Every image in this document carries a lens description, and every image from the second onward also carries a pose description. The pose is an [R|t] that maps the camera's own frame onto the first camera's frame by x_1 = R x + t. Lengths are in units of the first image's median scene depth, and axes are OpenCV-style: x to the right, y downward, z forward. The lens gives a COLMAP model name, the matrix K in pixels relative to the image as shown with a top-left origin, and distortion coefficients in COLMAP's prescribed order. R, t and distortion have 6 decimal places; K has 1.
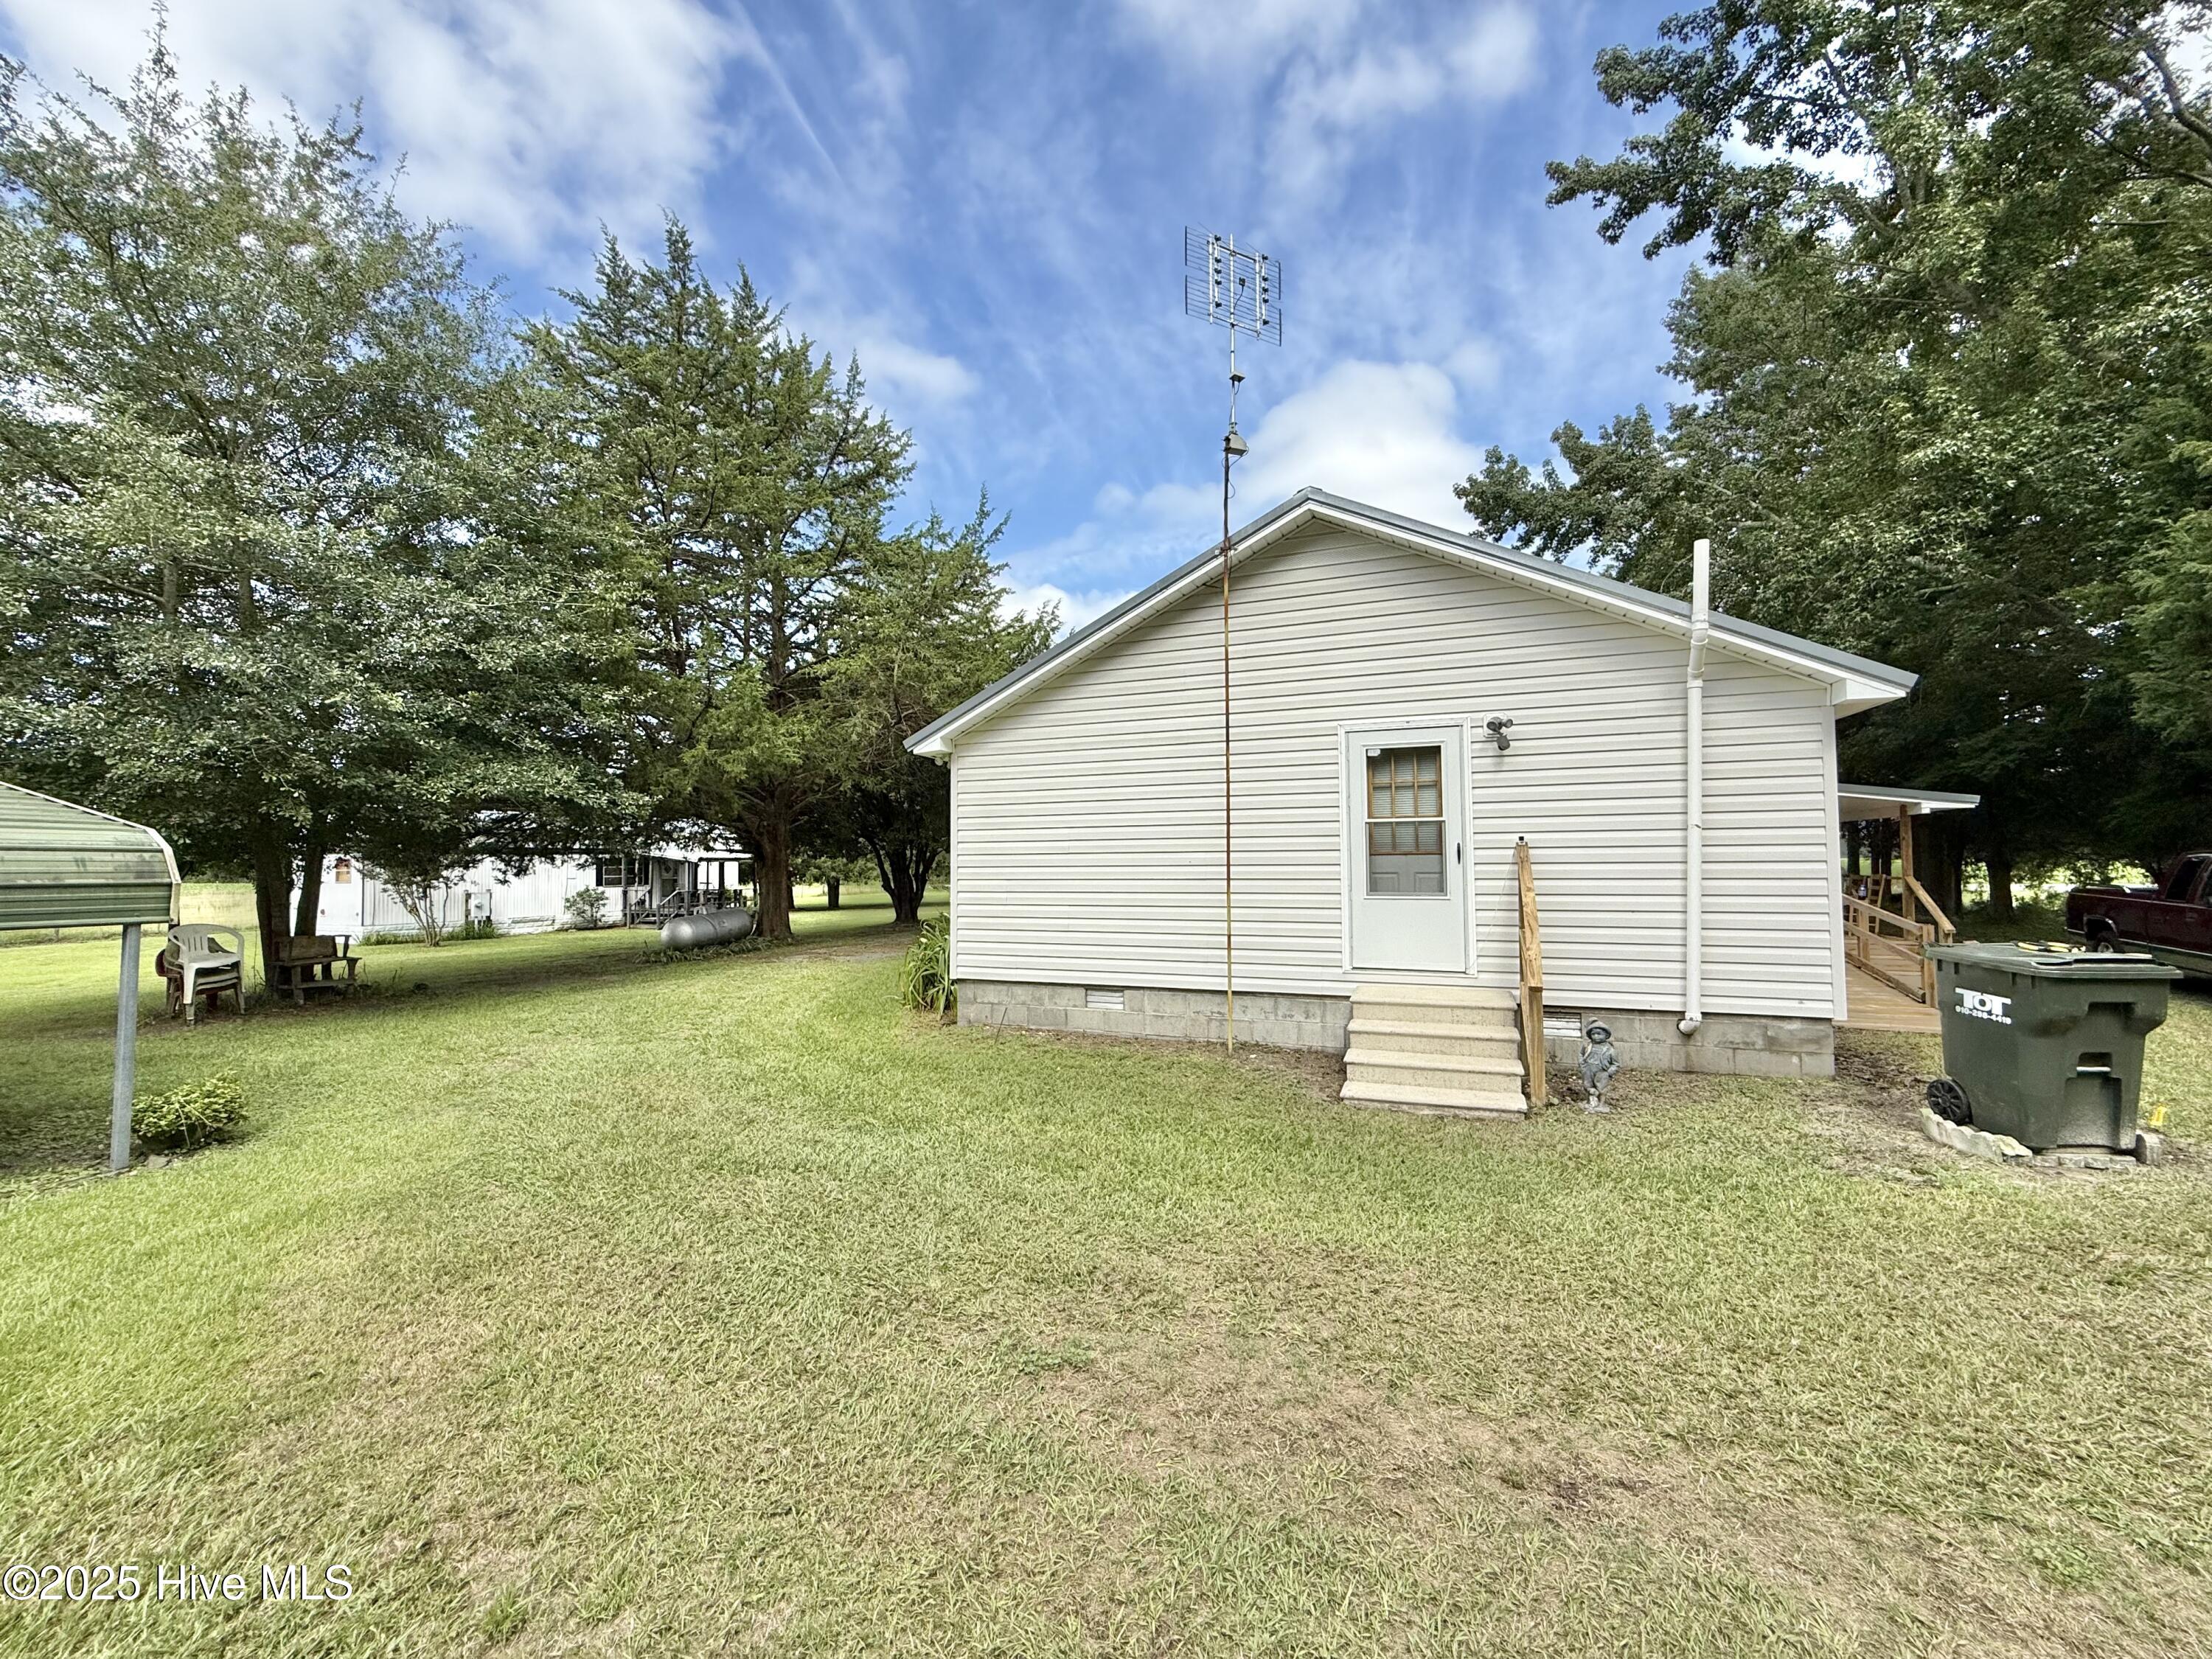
lens RADIAL K [[885.8, 0, 1106.0], [0, 885.8, 829.5], [0, 0, 1]] dist [-0.000425, -0.000191]
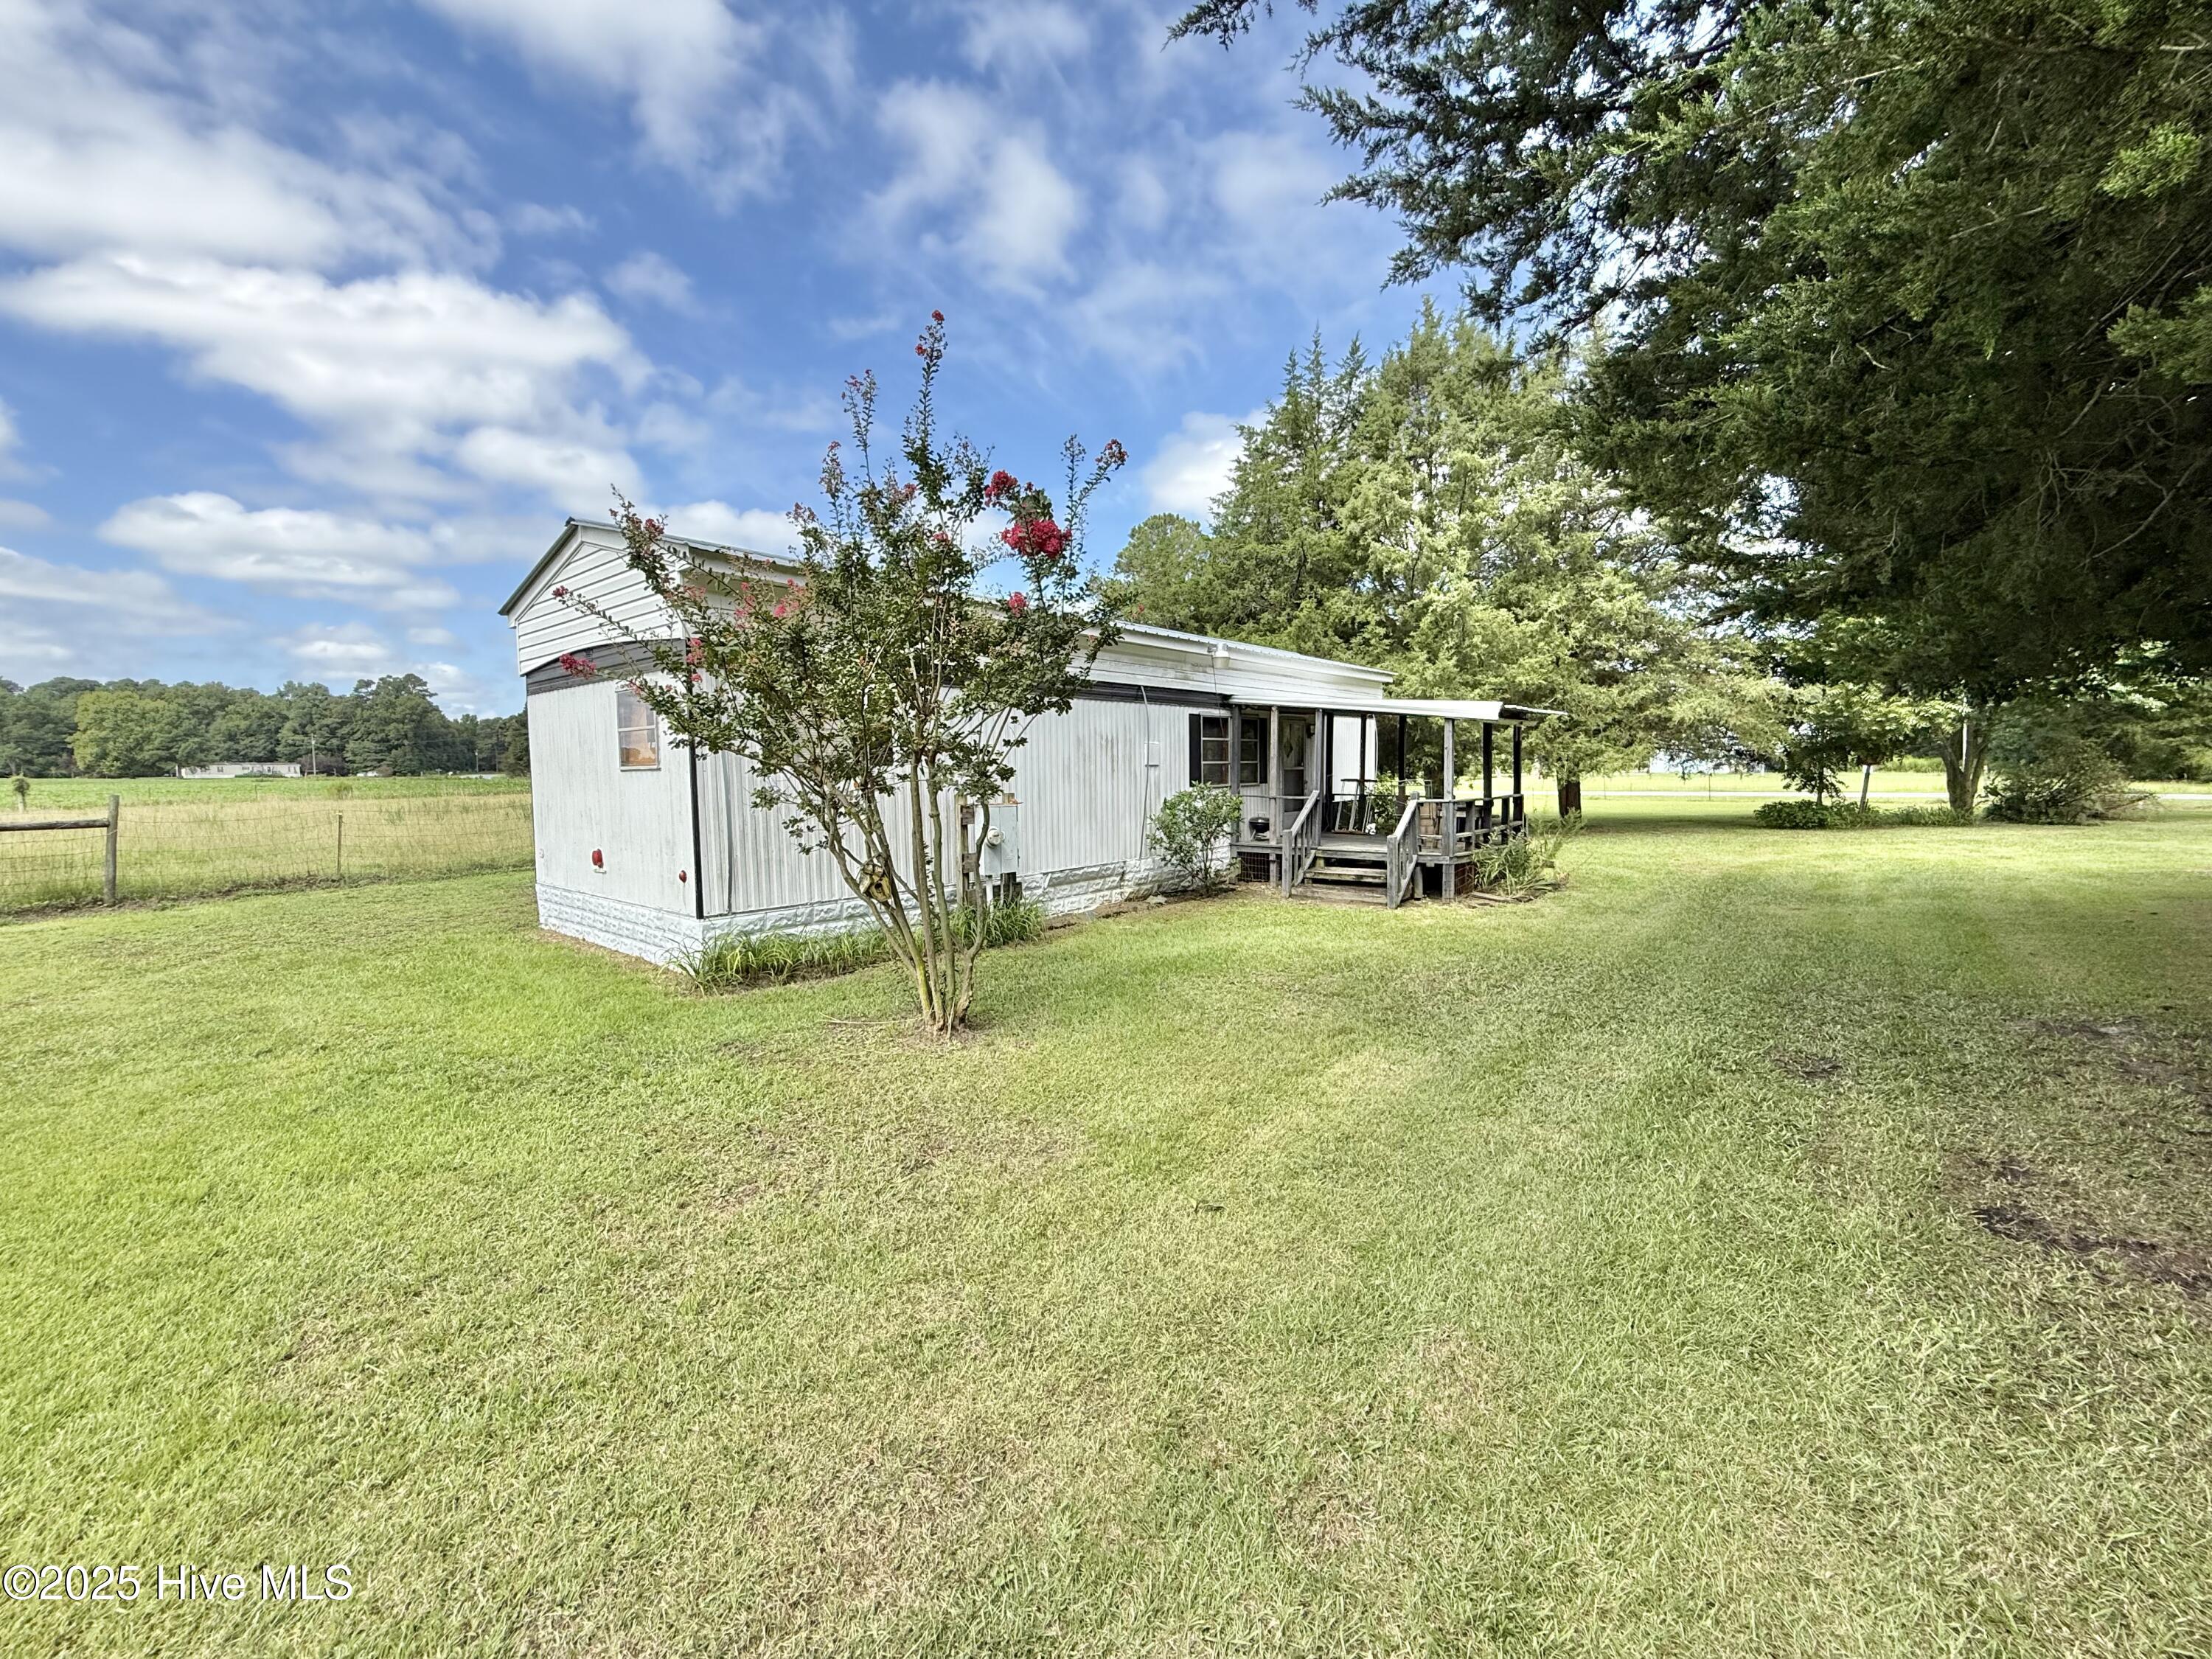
lens RADIAL K [[885.8, 0, 1106.0], [0, 885.8, 829.5], [0, 0, 1]] dist [-0.000425, -0.000191]
pose [[0.997516, -0.009947, 0.069728, -0.652001], [0.002194, 0.993884, 0.110405, 0.044070], [-0.070400, -0.109978, 0.991438, 0.636522]]
